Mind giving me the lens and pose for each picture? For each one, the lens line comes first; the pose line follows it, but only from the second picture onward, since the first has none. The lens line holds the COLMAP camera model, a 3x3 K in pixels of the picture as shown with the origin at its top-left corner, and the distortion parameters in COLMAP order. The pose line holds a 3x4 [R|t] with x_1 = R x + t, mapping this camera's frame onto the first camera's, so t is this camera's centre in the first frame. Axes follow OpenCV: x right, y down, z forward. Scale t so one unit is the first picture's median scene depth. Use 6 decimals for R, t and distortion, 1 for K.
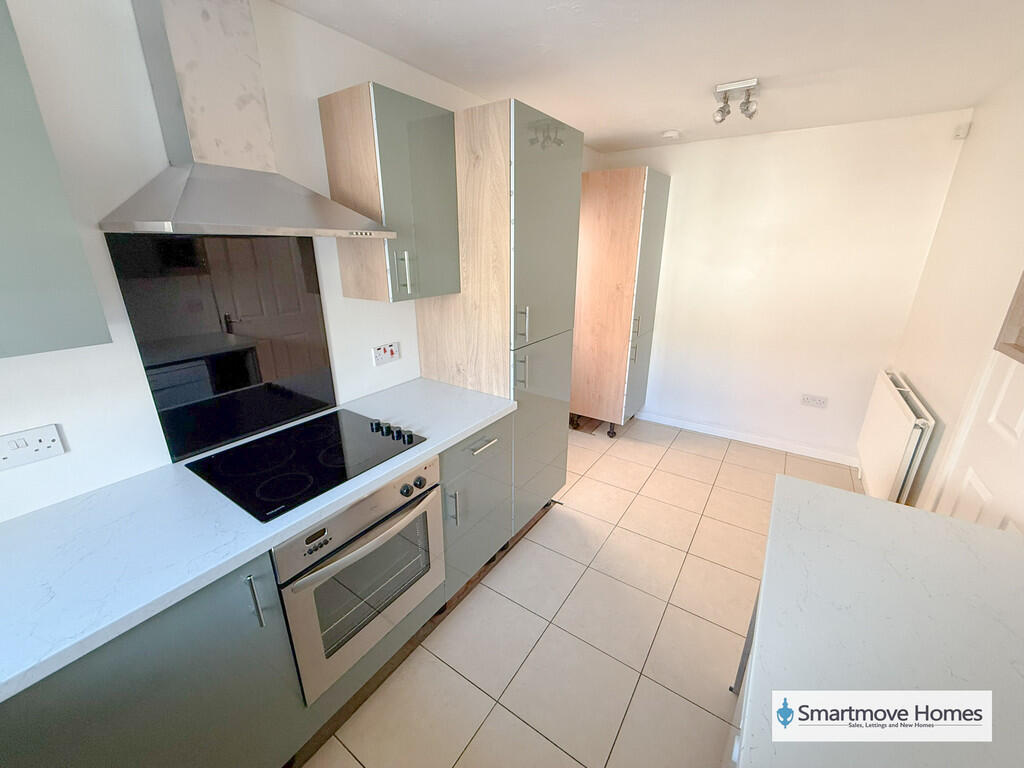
lens RADIAL K [[407.5, 0, 508.5], [0, 407.5, 382.0], [0, 0, 1]] dist [0.002192, -0.000016]
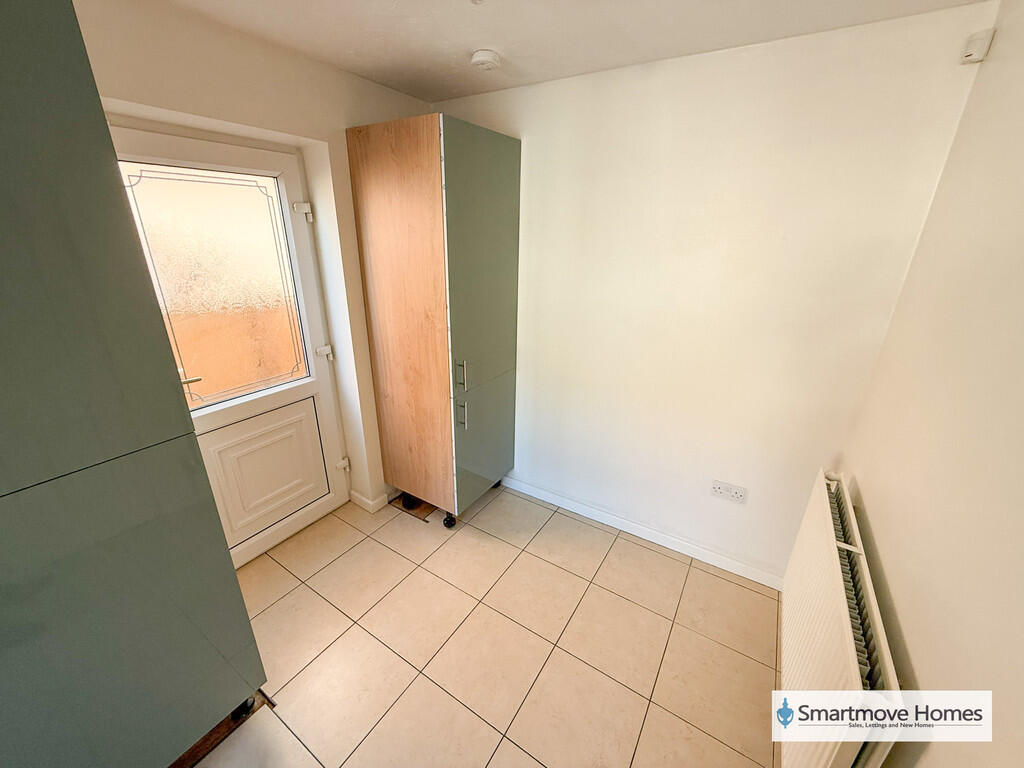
lens RADIAL K [[407.5, 0, 508.5], [0, 407.5, 382.0], [0, 0, 1]] dist [0.002192, -0.000016]
pose [[0.999516, 0.002698, 0.031008, 0.362273], [-0.003882, 0.999262, 0.038213, -0.148538], [-0.030882, -0.038315, 0.998788, 0.351135]]
